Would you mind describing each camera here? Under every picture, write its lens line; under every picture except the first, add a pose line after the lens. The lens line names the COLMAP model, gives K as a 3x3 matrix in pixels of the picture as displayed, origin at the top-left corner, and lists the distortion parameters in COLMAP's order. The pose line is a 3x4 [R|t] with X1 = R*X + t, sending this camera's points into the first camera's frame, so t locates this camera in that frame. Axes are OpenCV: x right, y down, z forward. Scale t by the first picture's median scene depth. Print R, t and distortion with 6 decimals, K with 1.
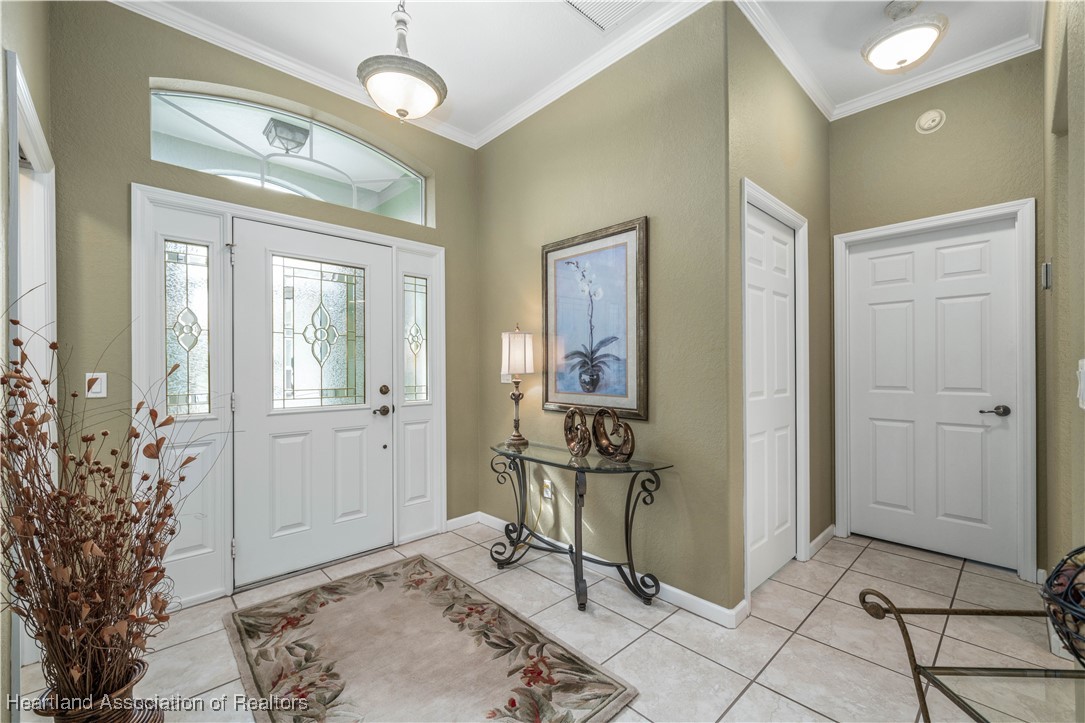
lens RADIAL K [[454.2, 0, 532.1], [0, 454.2, 368.6], [0, 0, 1]] dist [-0.001134, -0.000011]
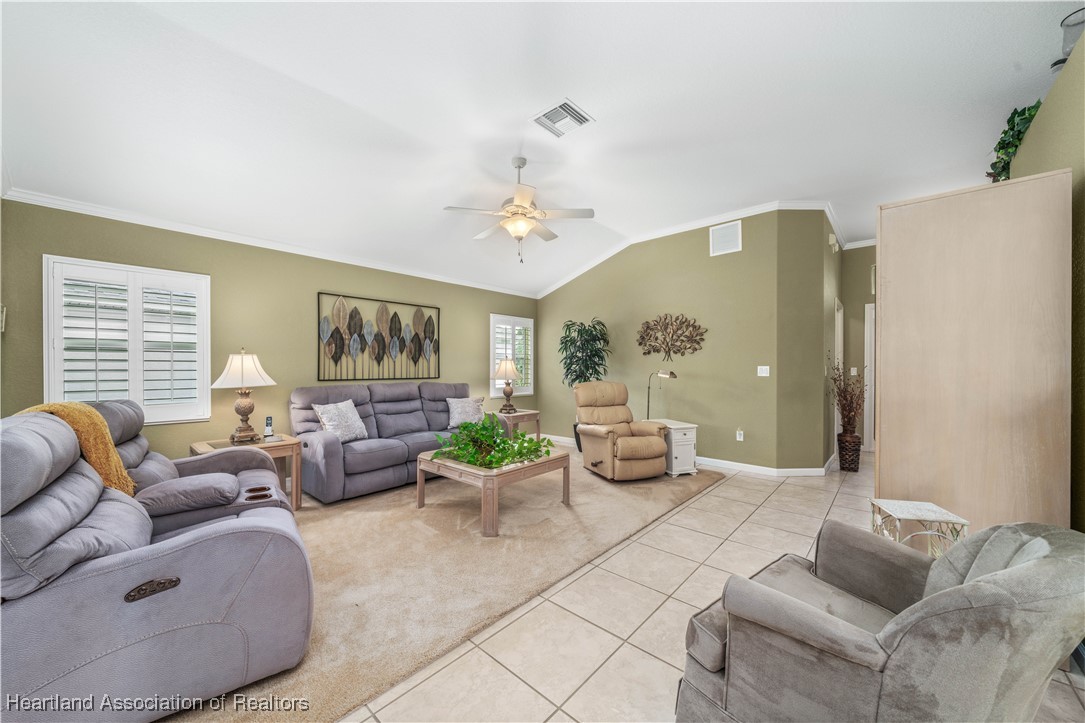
lens RADIAL K [[388.5, 0, 529.7], [0, 388.5, 369.1], [0, 0, 1]] dist [-0.000976, 0.000012]
pose [[0.081726, 0.012104, -0.996581, 2.385551], [0.002660, 0.999920, 0.012362, -0.034578], [0.996651, -0.003662, 0.081688, -2.273920]]
